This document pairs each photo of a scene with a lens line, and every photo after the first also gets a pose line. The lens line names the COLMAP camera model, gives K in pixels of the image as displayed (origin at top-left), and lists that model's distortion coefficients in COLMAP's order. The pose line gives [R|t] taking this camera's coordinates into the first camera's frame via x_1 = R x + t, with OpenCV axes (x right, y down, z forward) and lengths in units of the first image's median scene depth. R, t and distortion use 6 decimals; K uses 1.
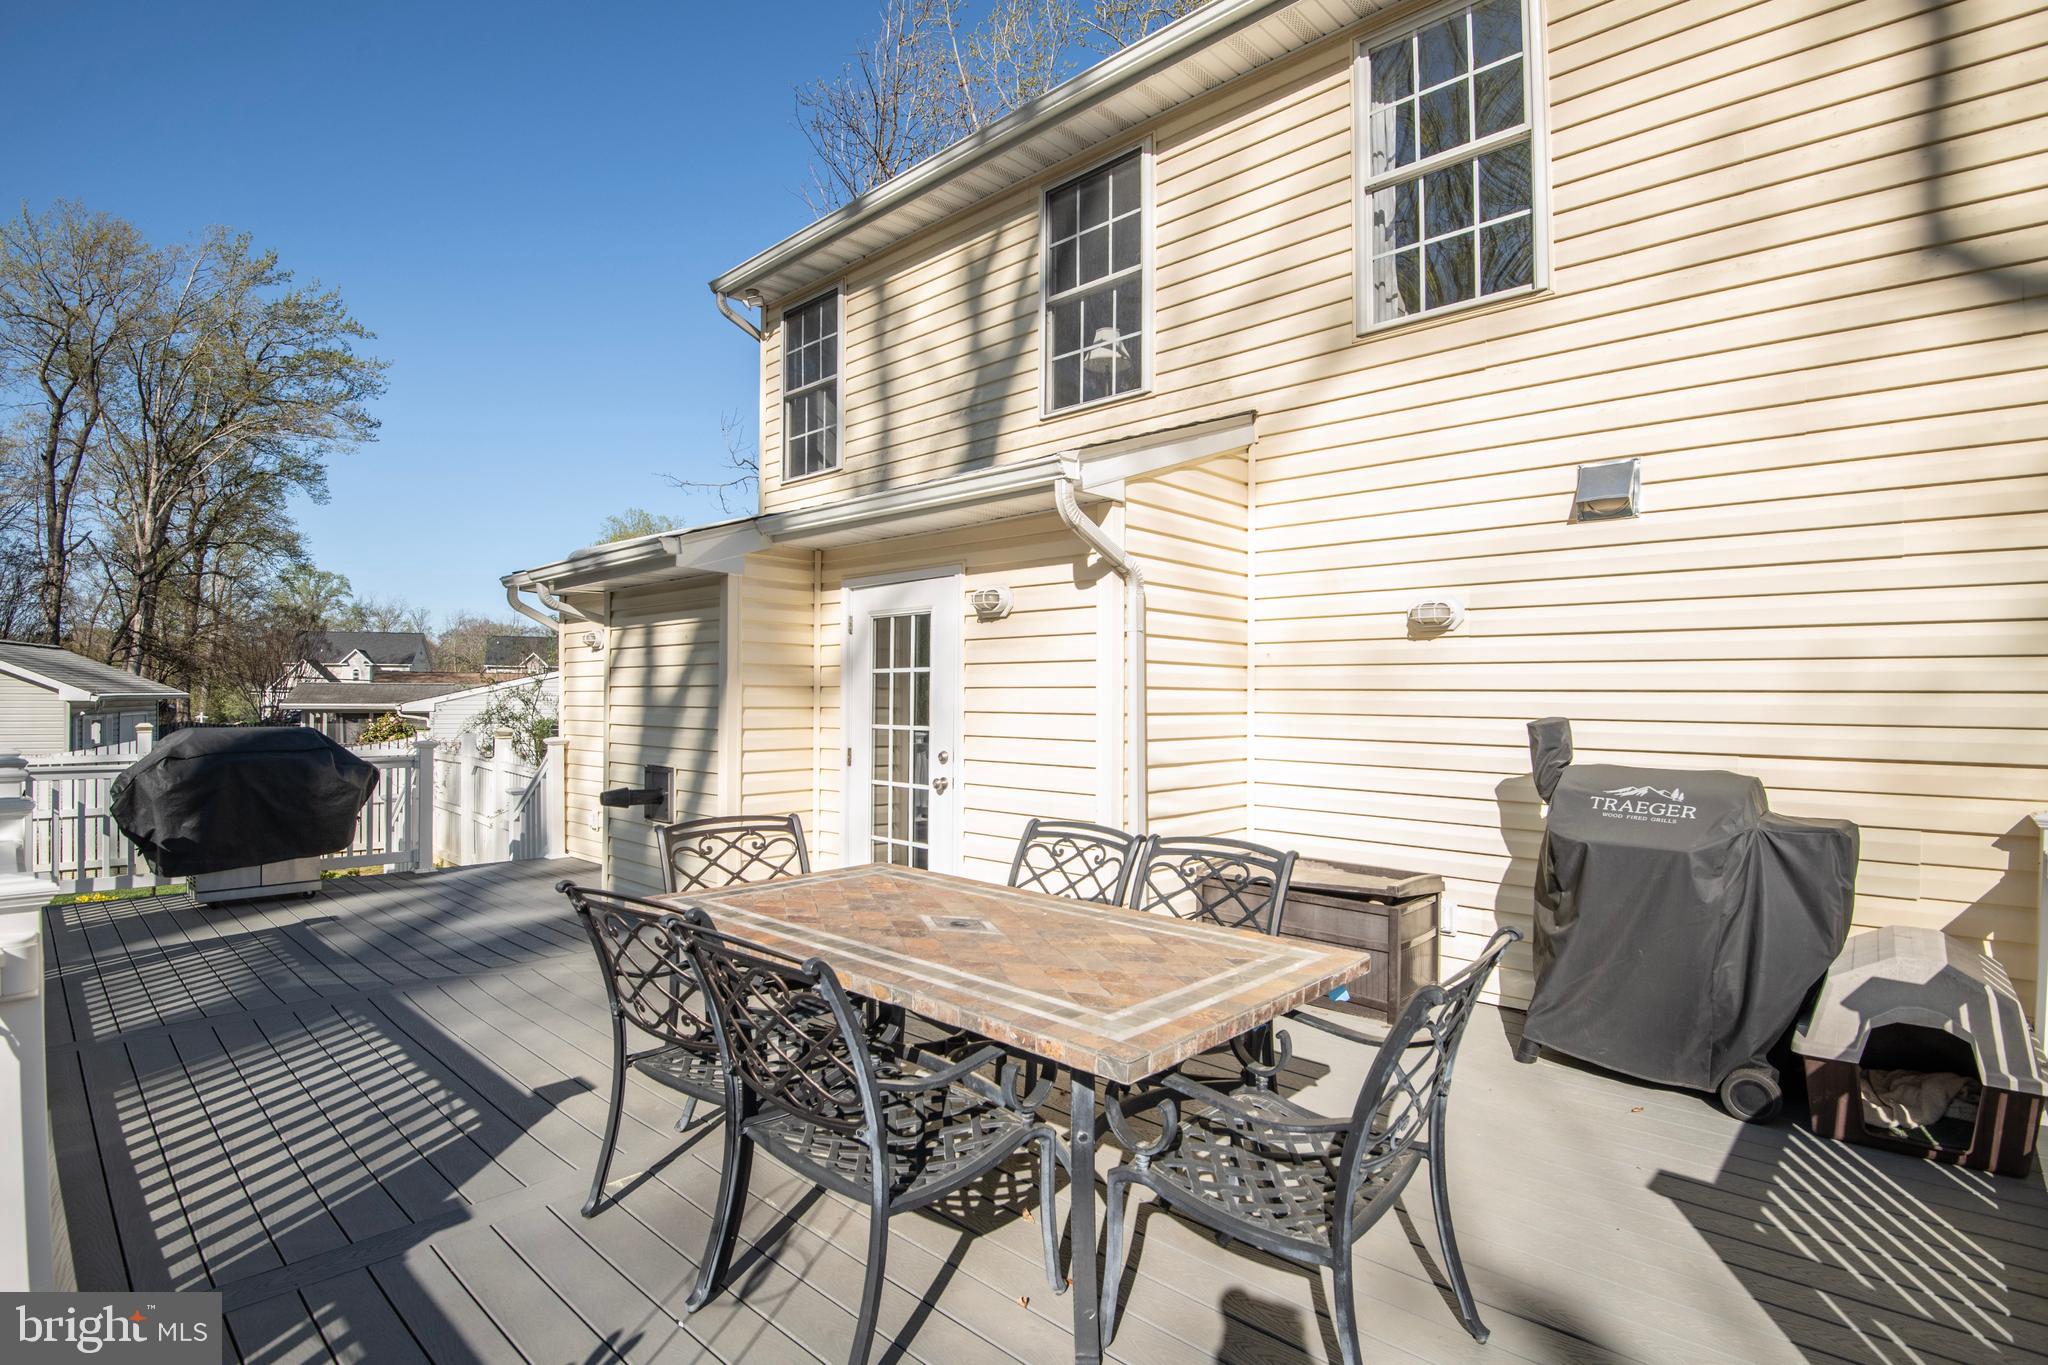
lens RADIAL K [[993.6, 0, 1026.0], [0, 993.6, 689.6], [0, 0, 1]] dist [-0.015810, -0.006070]
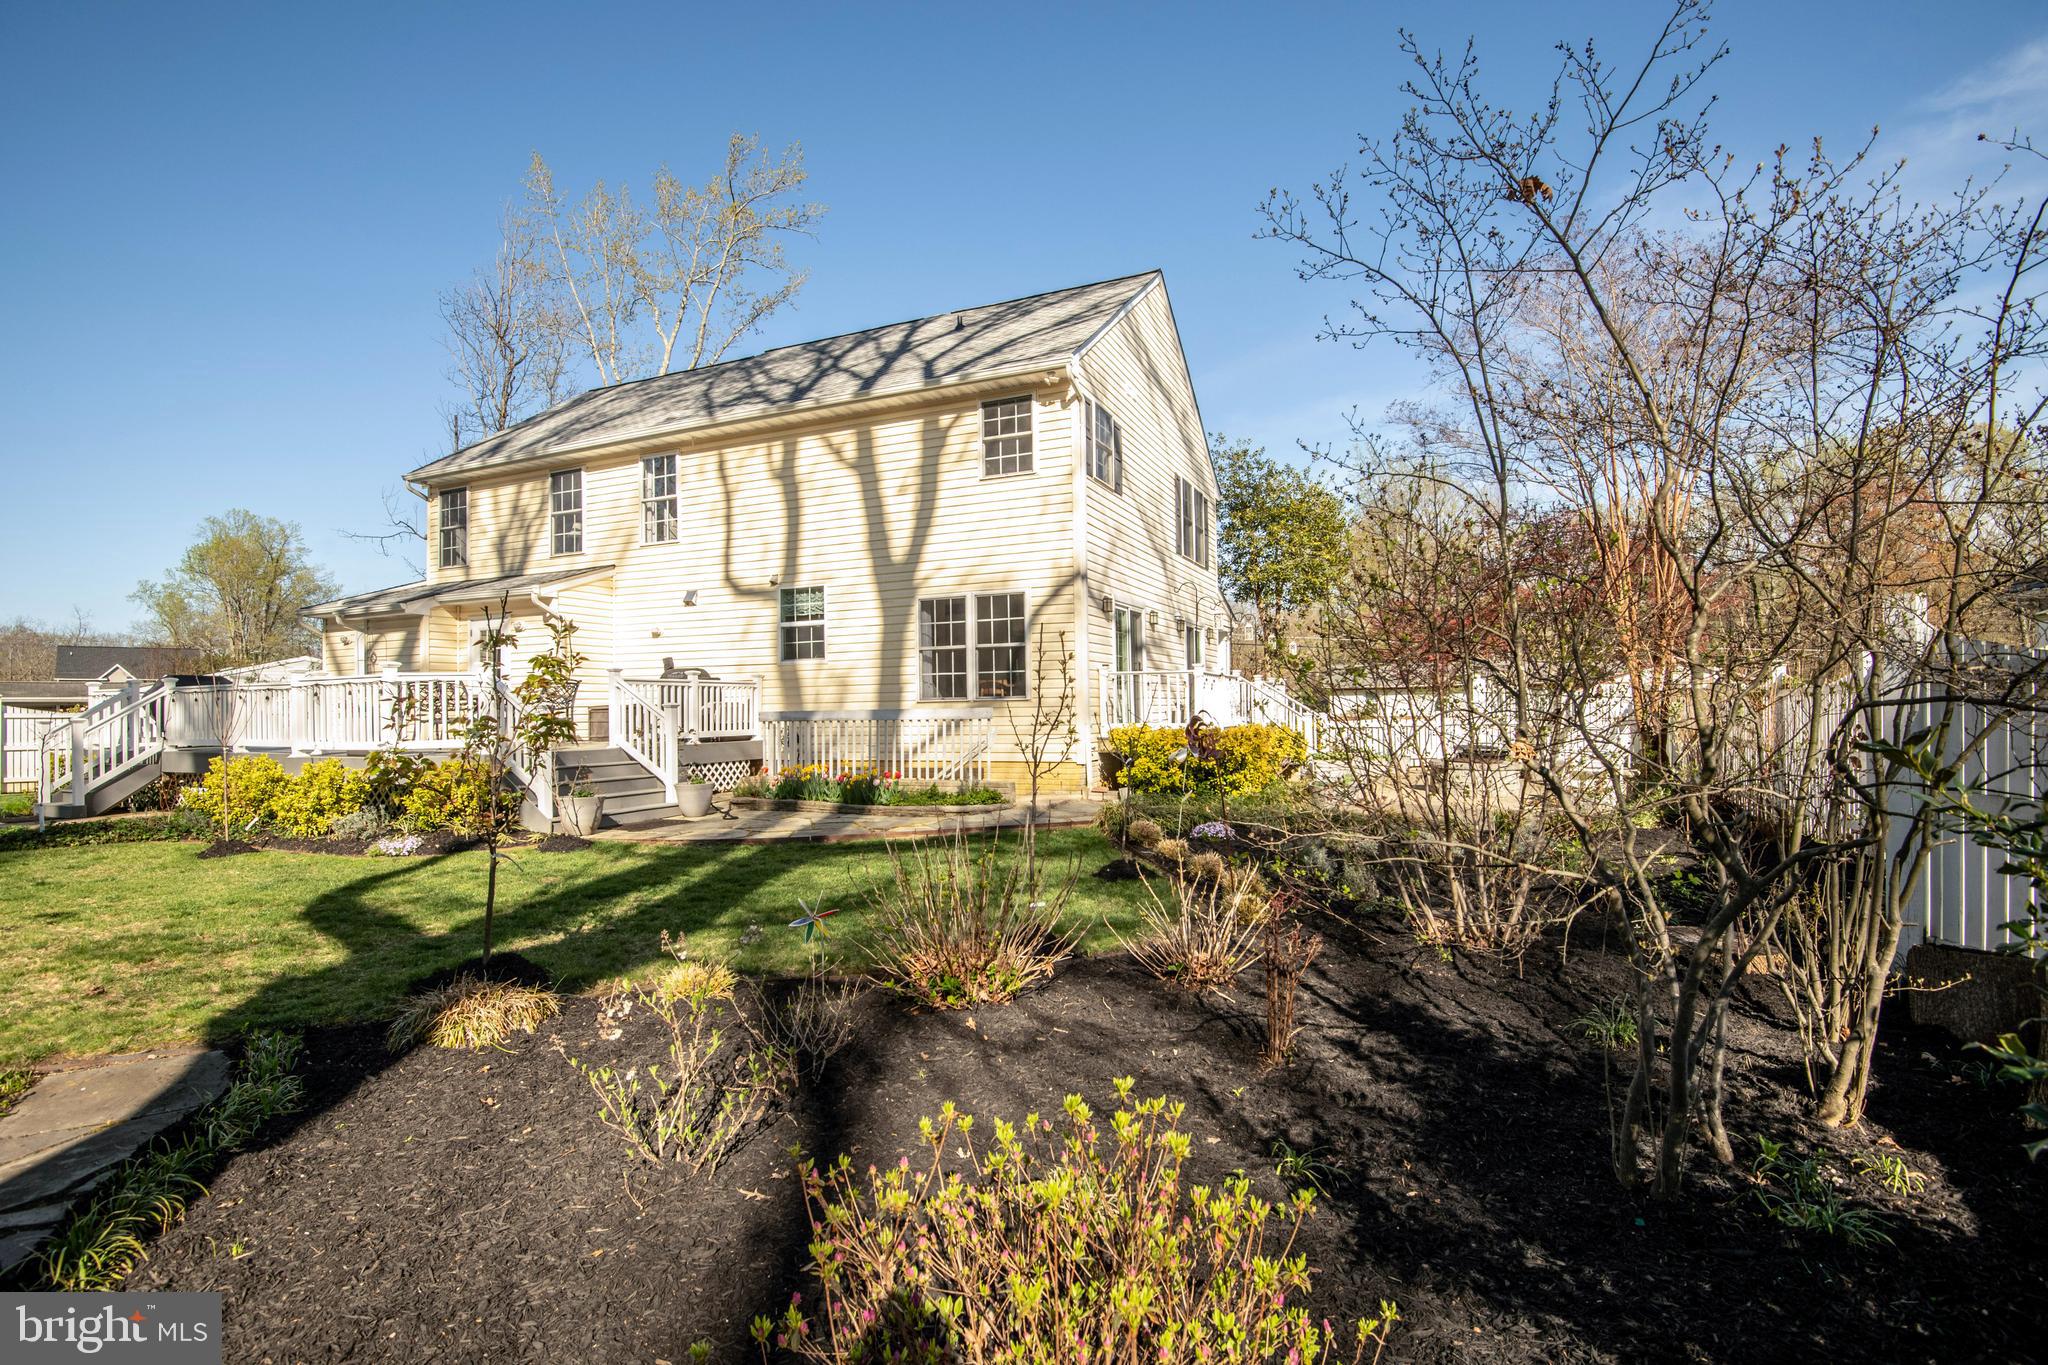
lens RADIAL K [[993.6, 0, 1015.1], [0, 993.6, 677.3], [0, 0, 1]] dist [-0.015810, -0.006070]
pose [[0.952414, -0.009597, 0.304656, 0.439486], [0.016036, 0.999698, -0.018641, 0.137278], [-0.304385, 0.022639, 0.952280, -2.139242]]
